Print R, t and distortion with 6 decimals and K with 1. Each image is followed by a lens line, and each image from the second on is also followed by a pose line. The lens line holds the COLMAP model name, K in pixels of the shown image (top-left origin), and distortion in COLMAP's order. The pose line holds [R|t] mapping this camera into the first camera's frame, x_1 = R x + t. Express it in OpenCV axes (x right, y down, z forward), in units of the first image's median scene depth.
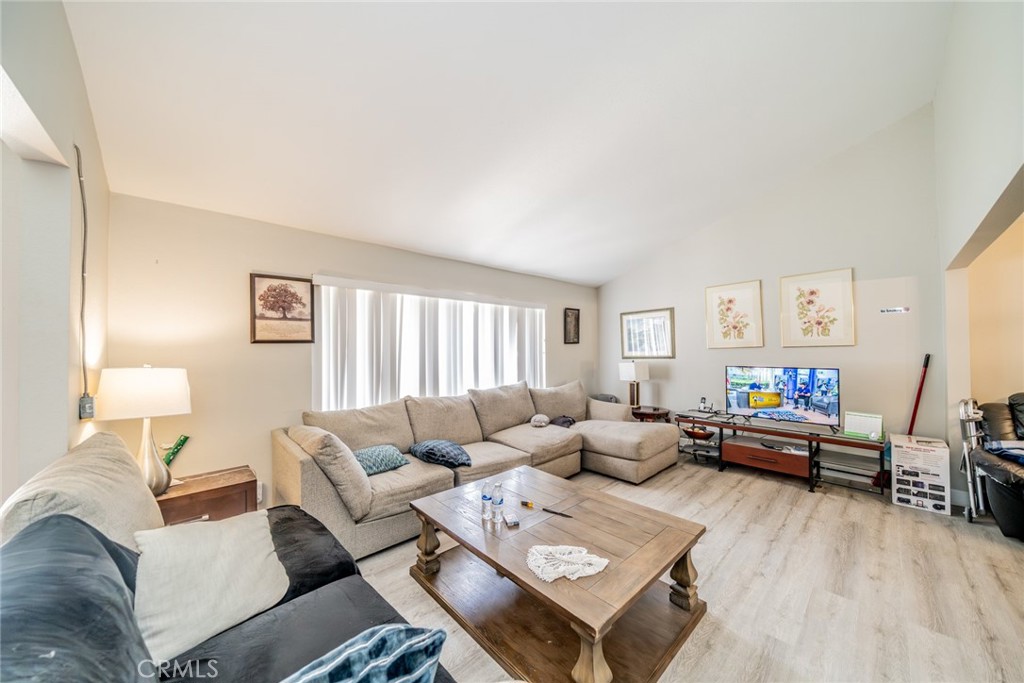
lens RADIAL K [[349.3, 0, 512.0], [0, 349.3, 341.5], [0, 0, 1]] dist [-0.002114, -0.000052]
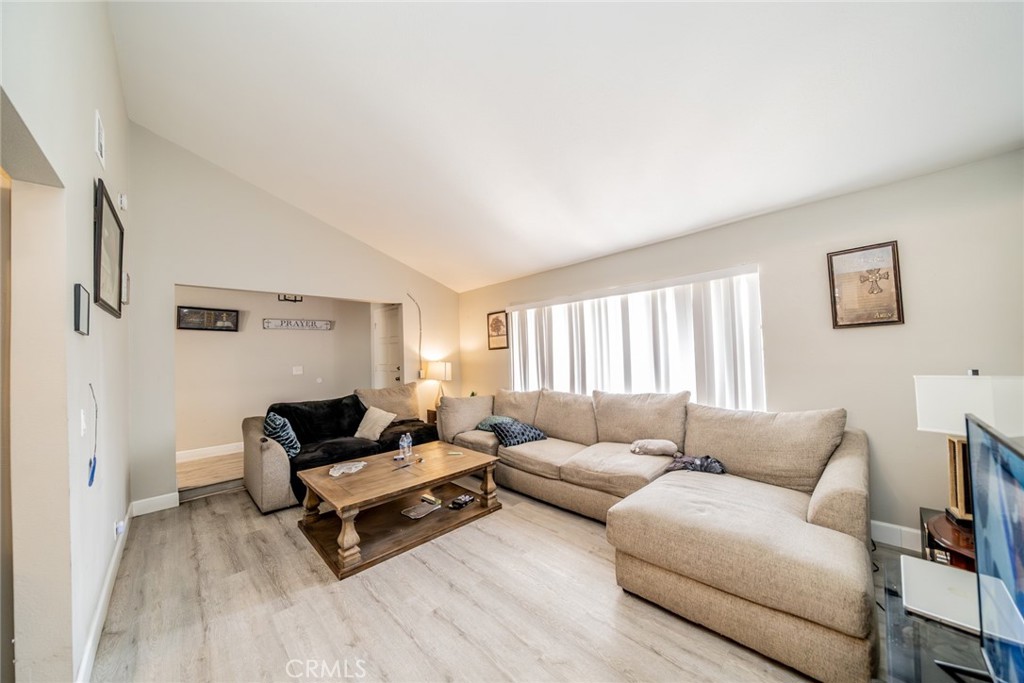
lens RADIAL K [[349.3, 0, 512.0], [0, 349.3, 341.5], [0, 0, 1]] dist [-0.002114, -0.000052]
pose [[0.026411, -0.035055, -0.999036, 0.916262], [0.055153, 0.997914, -0.033558, 0.023975], [0.998129, -0.054214, 0.028290, 0.822607]]
